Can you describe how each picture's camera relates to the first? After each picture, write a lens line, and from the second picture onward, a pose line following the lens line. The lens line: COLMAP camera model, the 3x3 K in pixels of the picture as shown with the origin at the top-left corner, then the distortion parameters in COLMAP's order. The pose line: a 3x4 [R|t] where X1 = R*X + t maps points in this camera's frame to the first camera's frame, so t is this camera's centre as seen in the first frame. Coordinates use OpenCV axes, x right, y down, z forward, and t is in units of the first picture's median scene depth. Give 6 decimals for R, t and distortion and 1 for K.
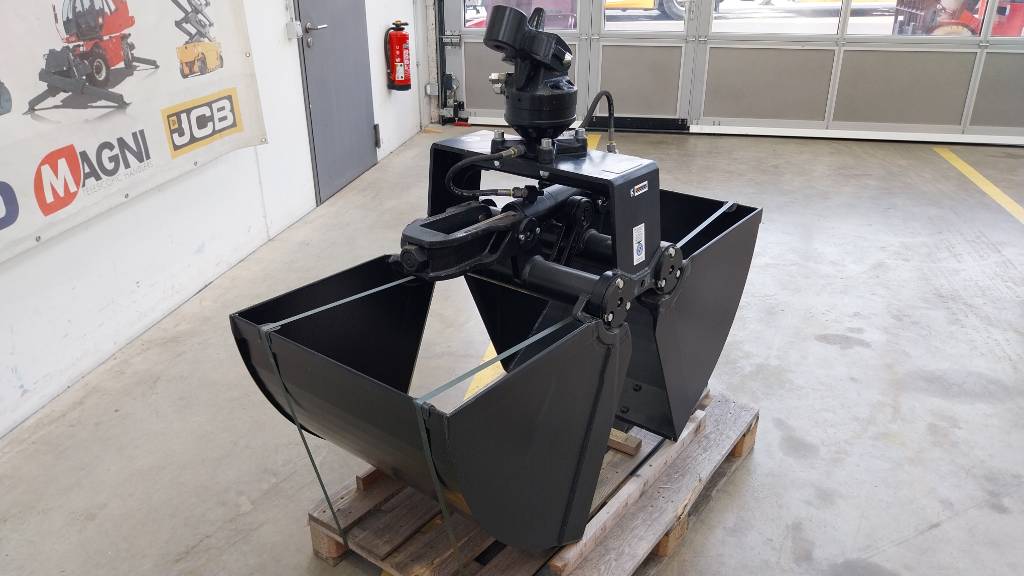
lens RADIAL K [[756.3, 0, 538.6], [0, 756.3, 262.4], [0, 0, 1]] dist [0.003546, -0.047766]
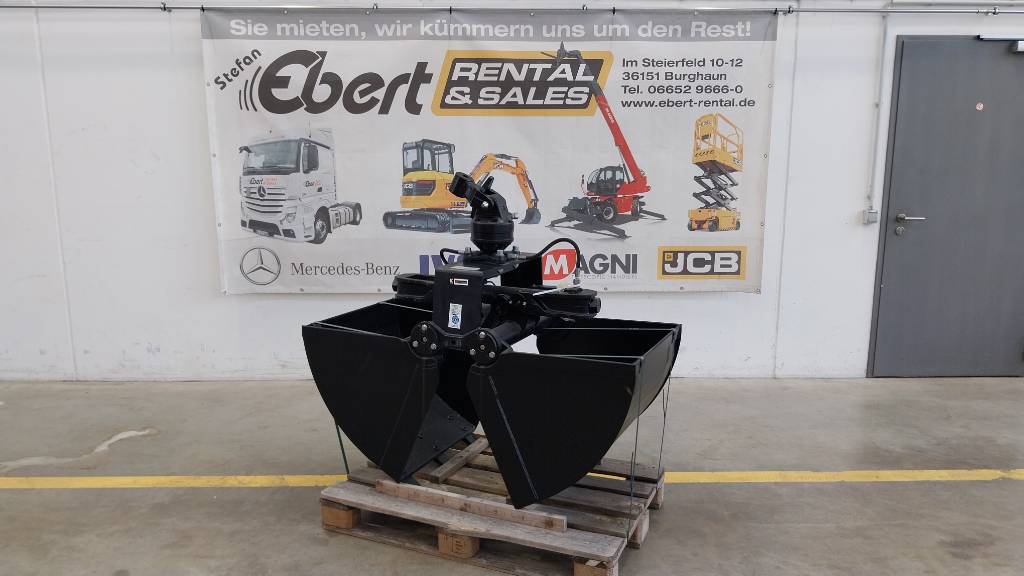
lens RADIAL K [[756.3, 0, 519.9], [0, 756.3, 292.9], [0, 0, 1]] dist [0.003546, -0.047766]
pose [[0.191708, 0.179245, -0.964945, 0.865571], [-0.375467, 0.921784, 0.096632, -0.144648], [0.906792, 0.343780, 0.244014, 0.369685]]
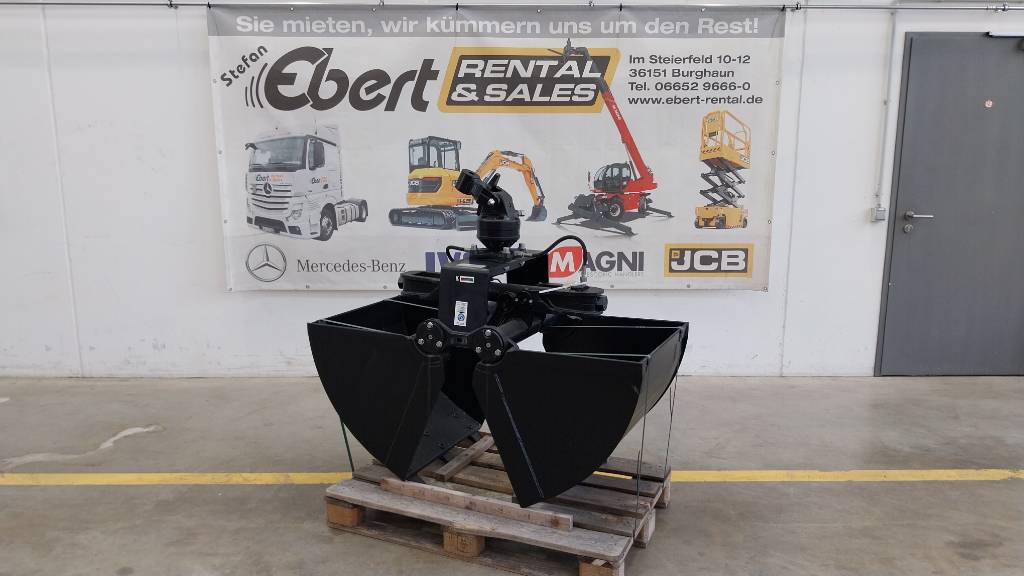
lens RADIAL K [[756.3, 0, 520.9], [0, 756.3, 289.5], [0, 0, 1]] dist [0.003546, -0.047766]
pose [[0.185055, 0.178673, -0.966349, 0.861156], [-0.377002, 0.921003, 0.098094, -0.144182], [0.907537, 0.346162, 0.237797, 0.370511]]
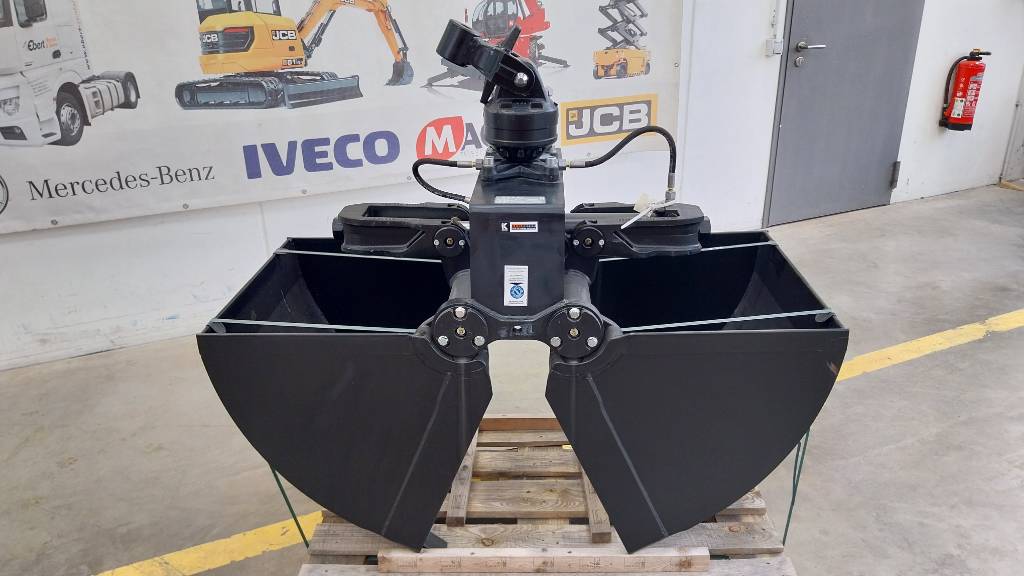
lens RADIAL K [[756.3, 0, 517.9], [0, 756.3, 294.6], [0, 0, 1]] dist [0.003546, -0.047766]
pose [[0.568368, 0.316826, -0.759328, 0.422804], [-0.299183, 0.939295, 0.167974, -0.089894], [0.766452, 0.131707, 0.628654, 0.219087]]
